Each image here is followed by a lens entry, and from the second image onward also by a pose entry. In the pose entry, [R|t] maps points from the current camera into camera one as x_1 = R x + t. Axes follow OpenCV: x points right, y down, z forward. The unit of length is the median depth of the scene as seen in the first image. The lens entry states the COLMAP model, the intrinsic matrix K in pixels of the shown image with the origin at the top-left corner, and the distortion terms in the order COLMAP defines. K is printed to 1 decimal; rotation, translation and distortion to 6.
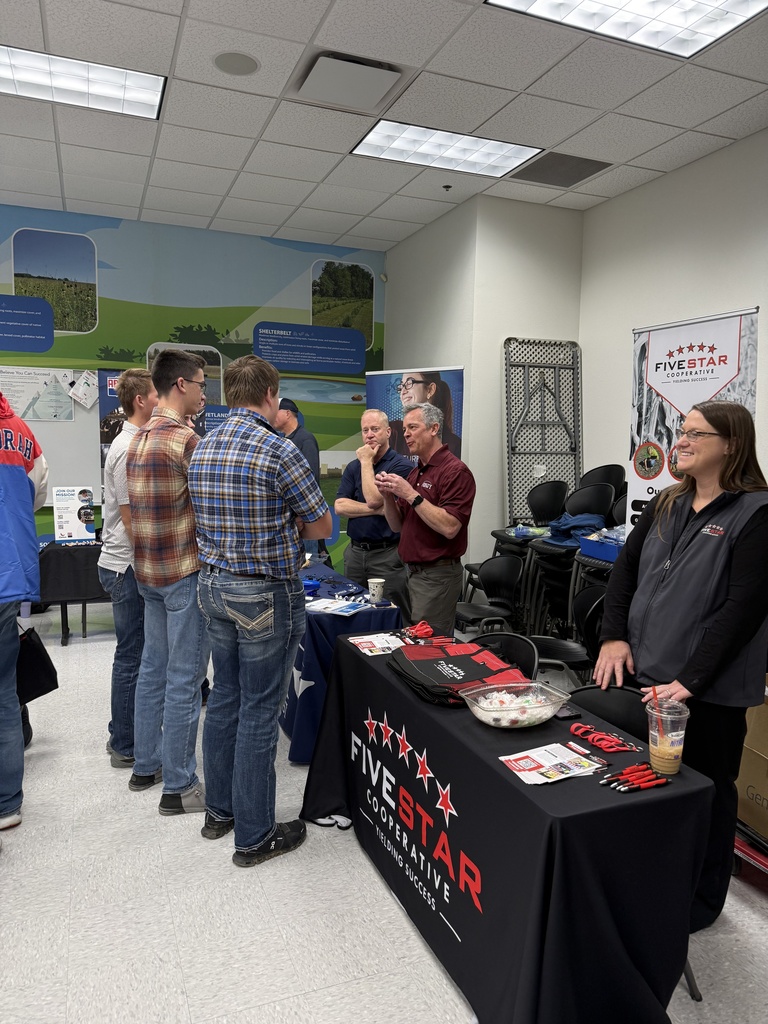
lens RADIAL K [[721.7, 0, 383.1], [0, 721.7, 515.6], [0, 0, 1]] dist [0.066474, 0.010666]
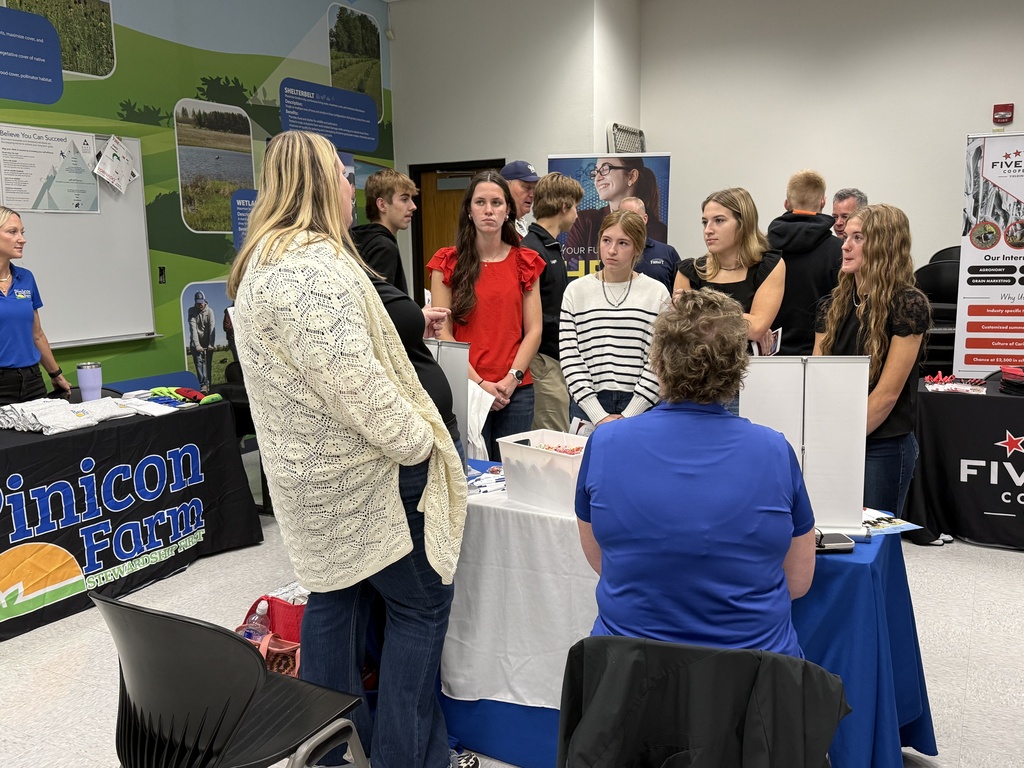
lens RADIAL K [[899.9, 0, 512.6], [0, 899.9, 380.9], [0, 0, 1]] dist [0.042973, 0.017161]
pose [[0.762178, -0.127927, 0.634602, -0.855280], [0.090276, 0.991706, 0.091490, -0.025651], [-0.641042, -0.012442, 0.767405, 0.161865]]
